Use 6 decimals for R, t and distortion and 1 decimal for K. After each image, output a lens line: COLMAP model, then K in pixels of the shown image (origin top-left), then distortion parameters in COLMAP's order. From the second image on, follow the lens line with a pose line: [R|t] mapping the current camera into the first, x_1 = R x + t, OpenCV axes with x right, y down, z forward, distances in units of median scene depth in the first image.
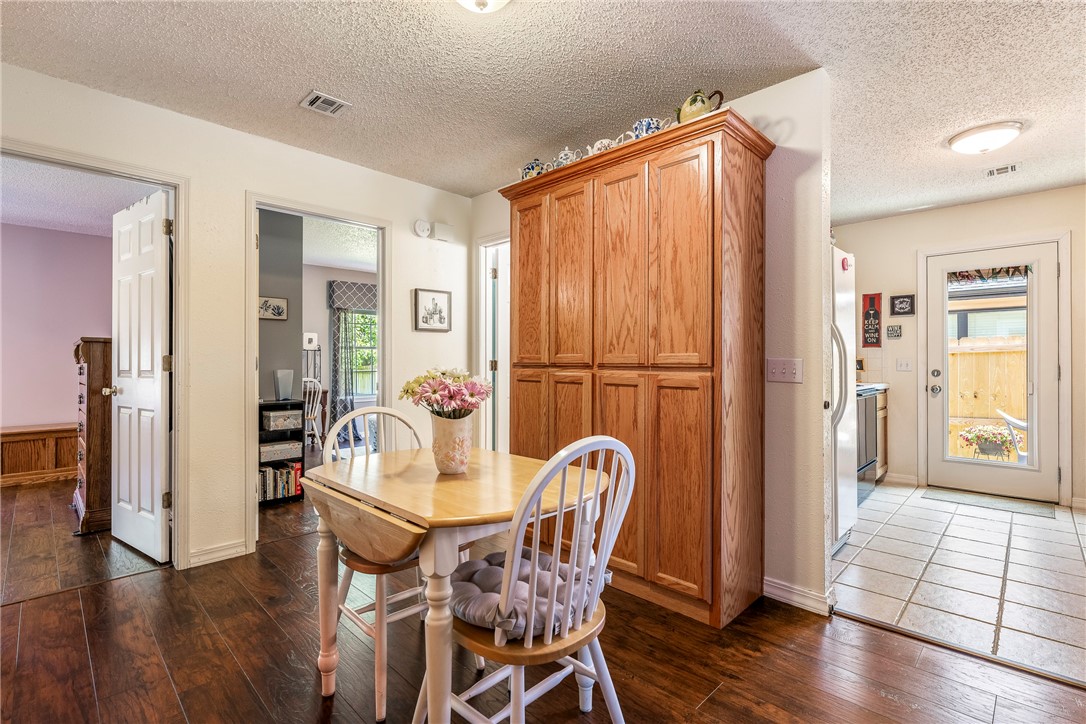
lens RADIAL K [[503.6, 0, 542.5], [0, 503.6, 359.4], [0, 0, 1]] dist [-0.001083, -0.000274]
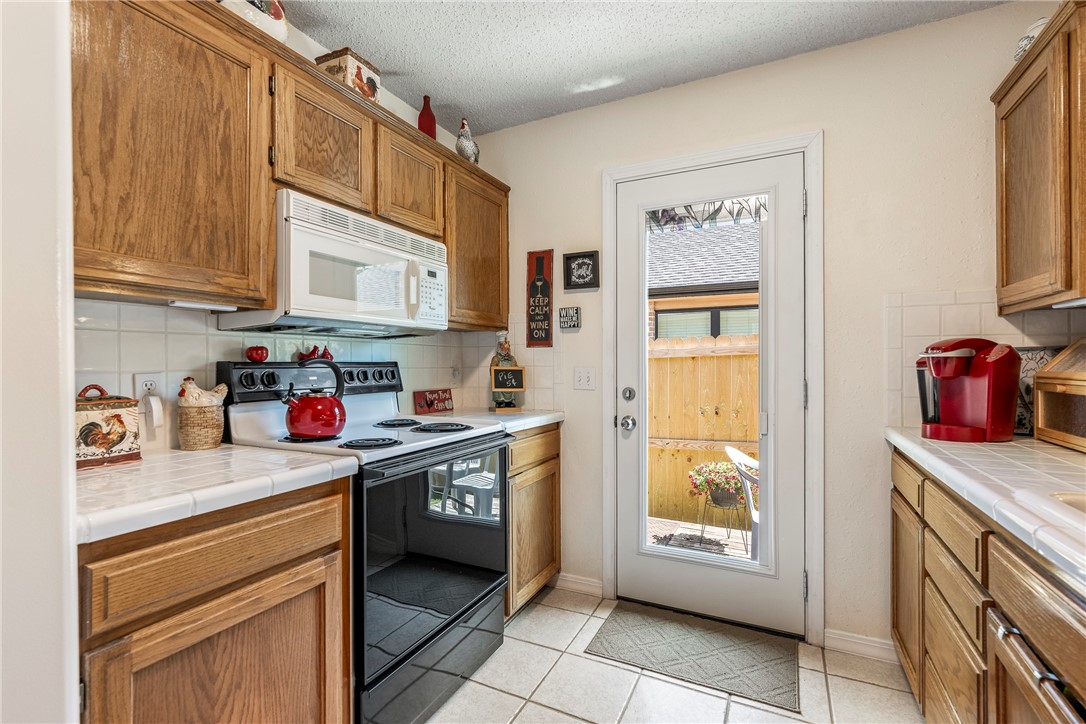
lens RADIAL K [[492.4, 0, 543.0], [0, 492.4, 362.0], [0, 0, 1]] dist [-0.000310, -0.000077]
pose [[0.950130, -0.001357, 0.311850, 0.501583], [-0.000062, 0.999990, 0.004541, -0.009940], [-0.311853, -0.004334, 0.950120, 0.494259]]
